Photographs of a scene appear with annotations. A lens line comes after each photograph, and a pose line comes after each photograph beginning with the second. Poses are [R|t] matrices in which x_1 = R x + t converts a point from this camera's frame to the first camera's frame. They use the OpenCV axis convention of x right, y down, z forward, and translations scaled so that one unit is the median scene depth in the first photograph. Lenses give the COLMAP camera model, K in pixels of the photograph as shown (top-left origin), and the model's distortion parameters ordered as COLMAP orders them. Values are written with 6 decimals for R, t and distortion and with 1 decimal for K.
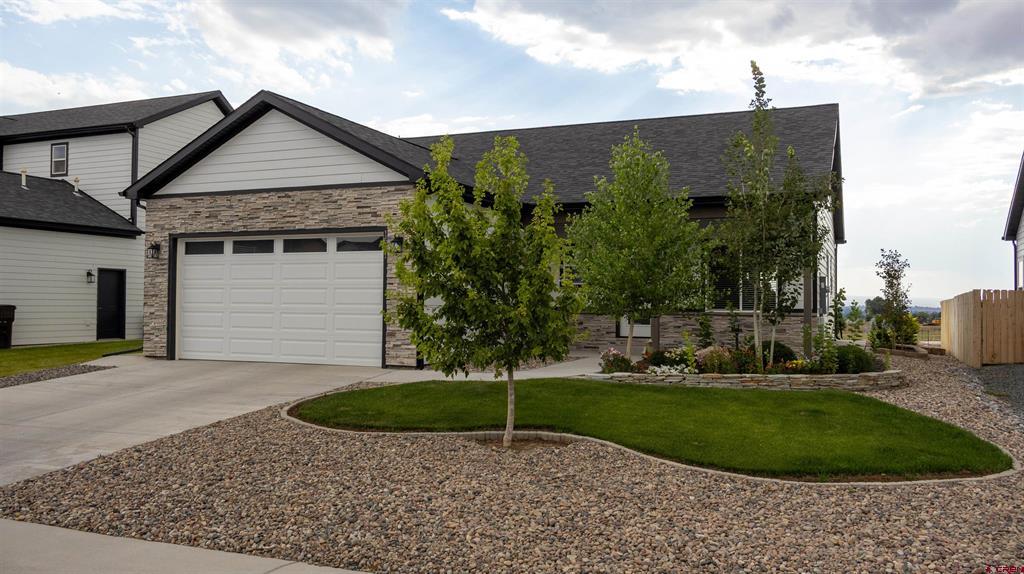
lens RADIAL K [[863.5, 0, 507.3], [0, 863.5, 287.9], [0, 0, 1]] dist [0.002428, 0.000012]
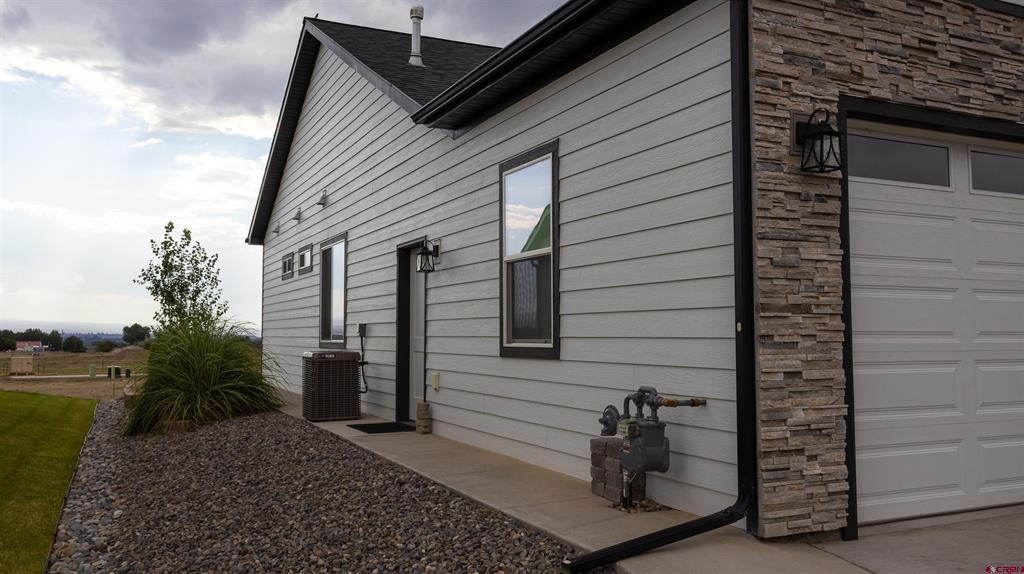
lens RADIAL K [[863.5, 0, 507.3], [0, 863.5, 287.9], [0, 0, 1]] dist [0.002428, 0.000012]
pose [[0.656981, 0.034687, 0.753109, -0.688236], [-0.010976, 0.999275, -0.036451, 0.013576], [-0.753828, 0.015681, 0.656885, 0.909936]]
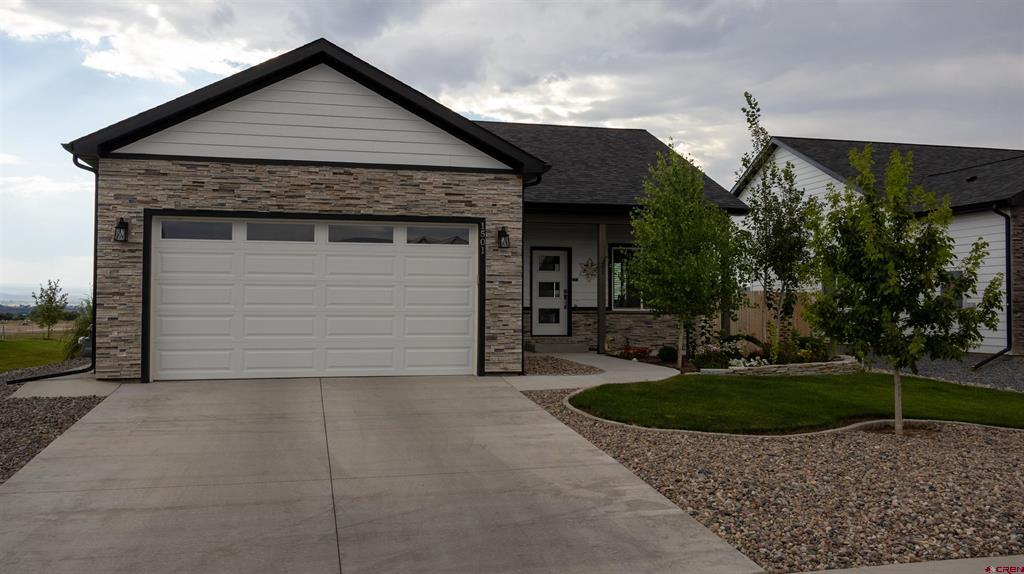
lens RADIAL K [[863.5, 0, 507.3], [0, 863.5, 287.9], [0, 0, 1]] dist [0.002428, 0.000012]
pose [[0.796042, 0.008034, 0.605188, -0.596767], [-0.008064, 0.999964, -0.002667, 0.003358], [-0.605188, -0.002758, 0.796078, 0.242079]]
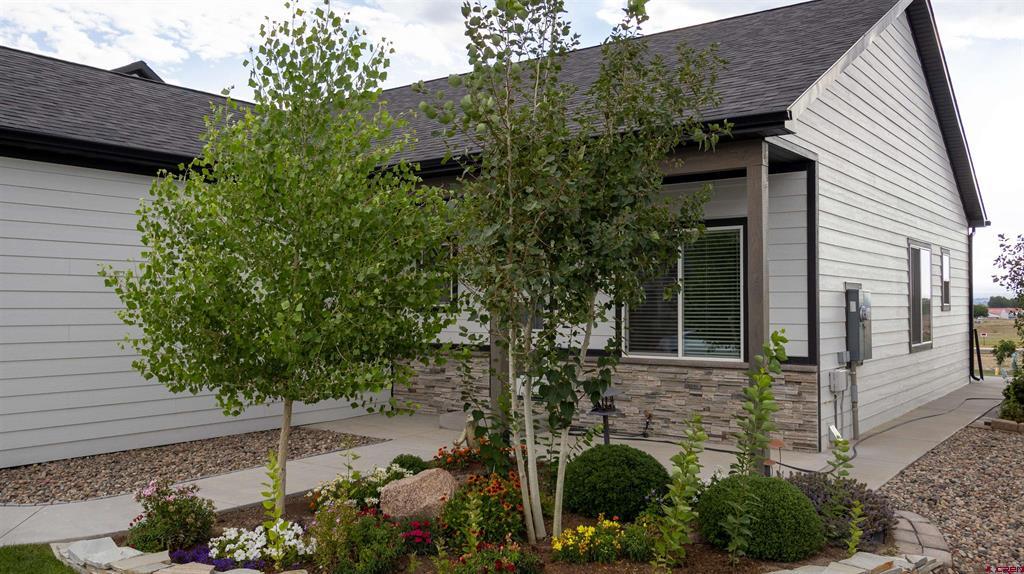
lens RADIAL K [[863.5, 0, 507.3], [0, 863.5, 287.9], [0, 0, 1]] dist [0.002428, 0.000012]
pose [[0.973961, -0.013538, -0.226312, 0.317546], [0.014396, 0.999894, 0.002140, -0.021305], [0.226260, -0.005342, 0.974052, 0.498618]]
